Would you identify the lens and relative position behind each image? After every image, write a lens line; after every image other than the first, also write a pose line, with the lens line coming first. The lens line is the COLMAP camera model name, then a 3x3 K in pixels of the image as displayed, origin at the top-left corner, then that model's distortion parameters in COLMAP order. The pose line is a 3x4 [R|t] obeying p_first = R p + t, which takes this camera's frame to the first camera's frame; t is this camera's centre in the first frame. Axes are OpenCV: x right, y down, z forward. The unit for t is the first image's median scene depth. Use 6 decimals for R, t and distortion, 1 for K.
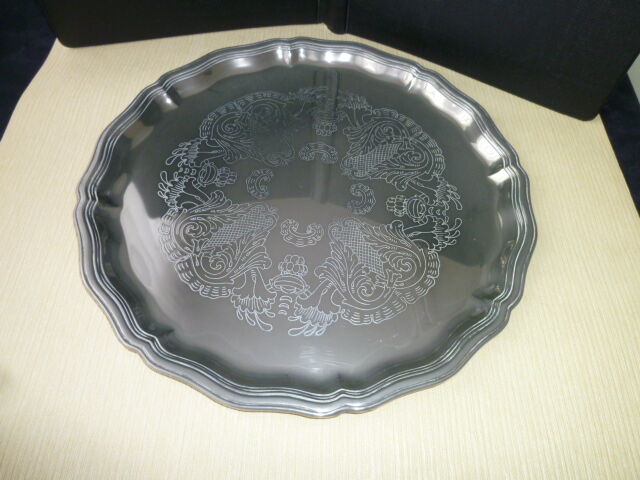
lens RADIAL K [[434.5, 0, 320.0], [0, 434.5, 240.0], [0, 0, 1]] dist [-0.052777, 0.035627]
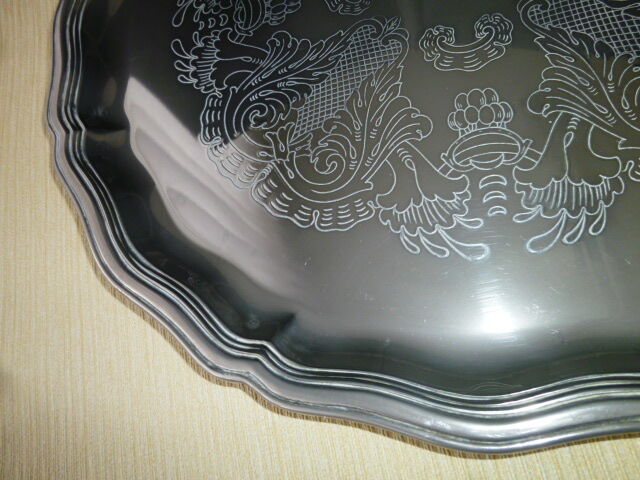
lens RADIAL K [[434.5, 0, 320.0], [0, 434.5, 240.0], [0, 0, 1]] dist [-0.052777, 0.035627]
pose [[0.922639, -0.299106, -0.243459, -0.146316], [0.344771, 0.922583, 0.173127, 0.047485], [0.172828, -0.243671, 0.954335, 0.485719]]
